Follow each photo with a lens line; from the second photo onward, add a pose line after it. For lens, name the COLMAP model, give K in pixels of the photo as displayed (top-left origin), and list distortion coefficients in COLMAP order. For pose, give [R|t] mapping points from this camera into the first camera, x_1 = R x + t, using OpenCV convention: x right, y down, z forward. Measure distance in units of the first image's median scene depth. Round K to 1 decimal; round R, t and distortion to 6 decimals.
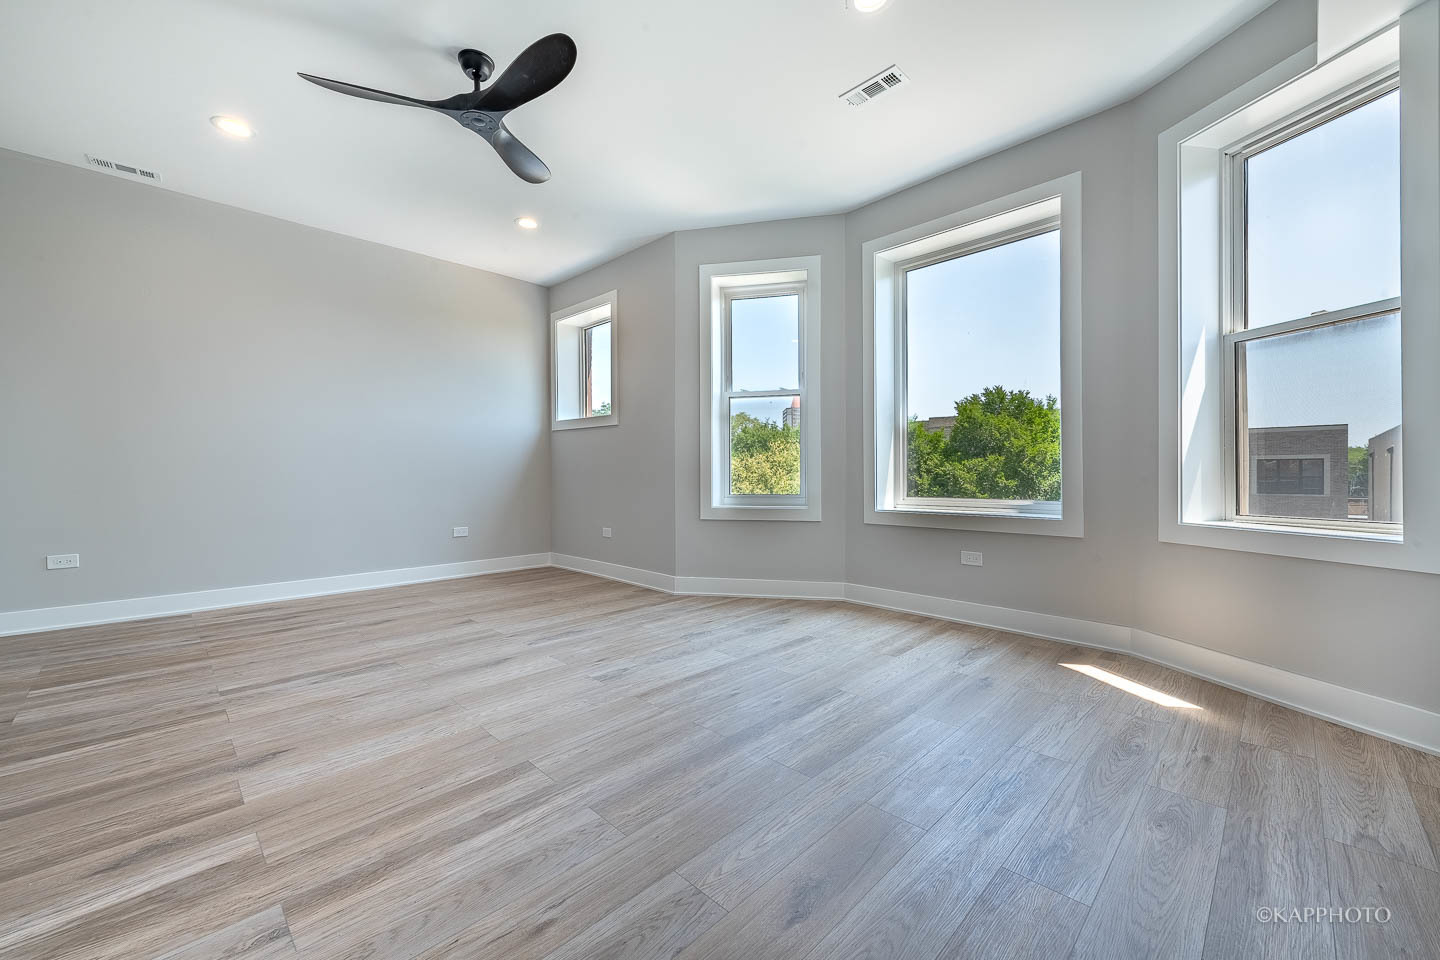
lens RADIAL K [[602.3, 0, 812.1], [0, 602.3, 471.2], [0, 0, 1]] dist [0.014739, 0.000009]
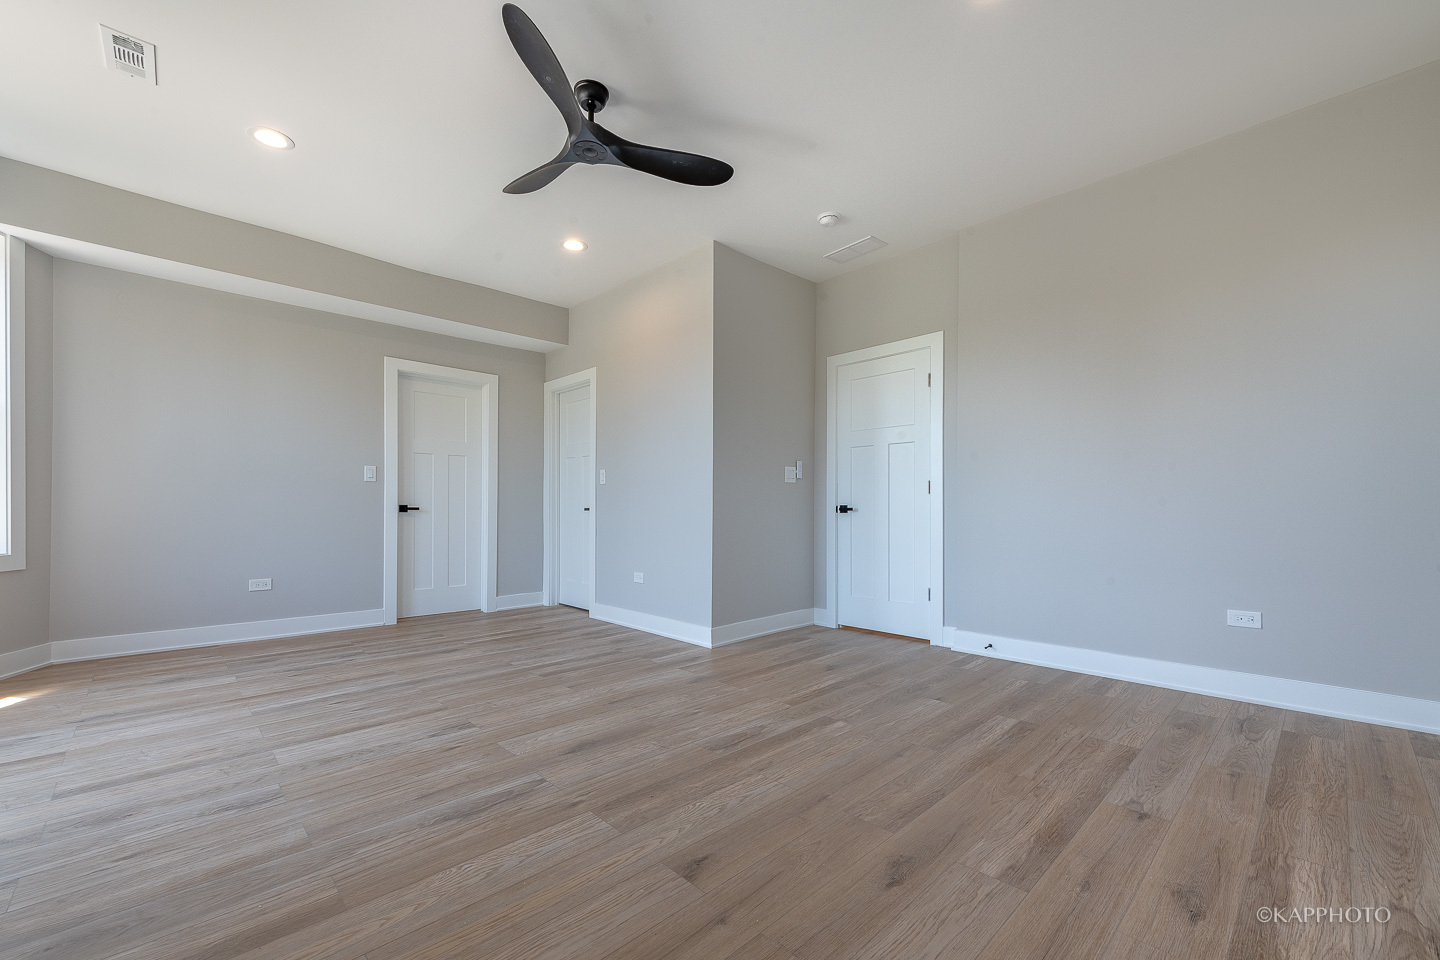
lens RADIAL K [[567.9, 0, 798.6], [0, 567.9, 507.5], [0, 0, 1]] dist [0.015219, -0.000113]
pose [[-0.999926, 0.003866, 0.011565, -0.872508], [0.003837, 0.999989, -0.002554, 0.001910], [-0.011575, -0.002510, -0.999930, 1.874224]]
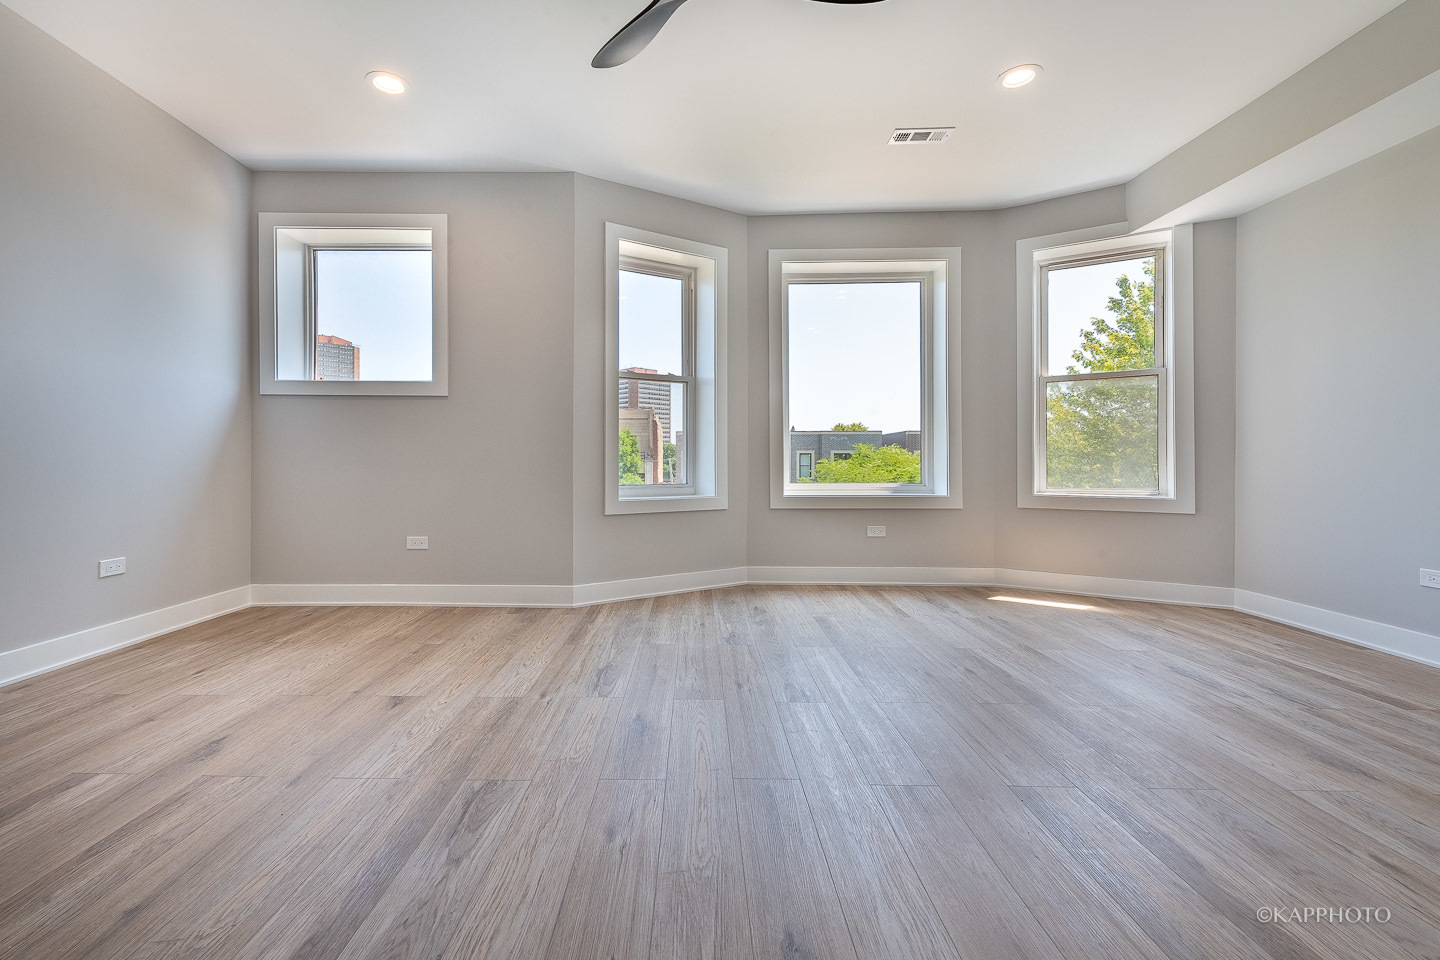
lens RADIAL K [[552.8, 0, 708.5], [0, 552.8, 457.1], [0, 0, 1]] dist [0.006839, -0.000935]
pose [[0.744832, 0.008848, 0.667194, -0.960028], [-0.004264, 0.999955, -0.008500, 0.005119], [-0.667239, 0.003486, 0.744836, 0.492933]]
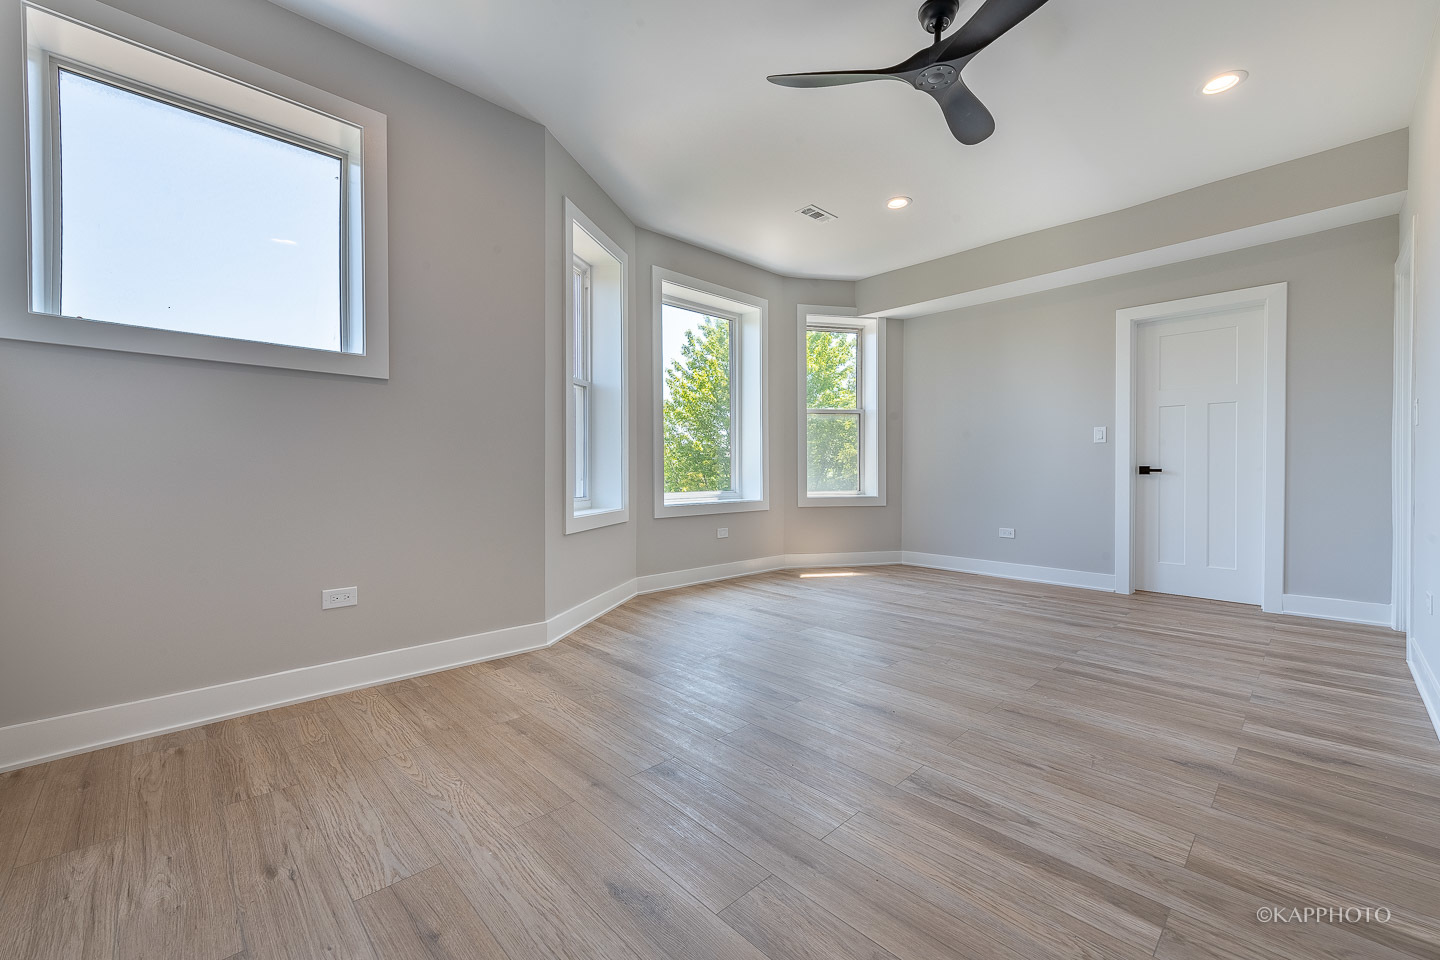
lens RADIAL K [[569.8, 0, 655.4], [0, 569.8, 471.9], [0, 0, 1]] dist [0.008846, -0.000281]
pose [[0.119802, 0.003431, 0.992792, -1.396648], [0.000128, 0.999994, -0.003472, 0.005884], [-0.992798, 0.000543, 0.119801, 1.277196]]
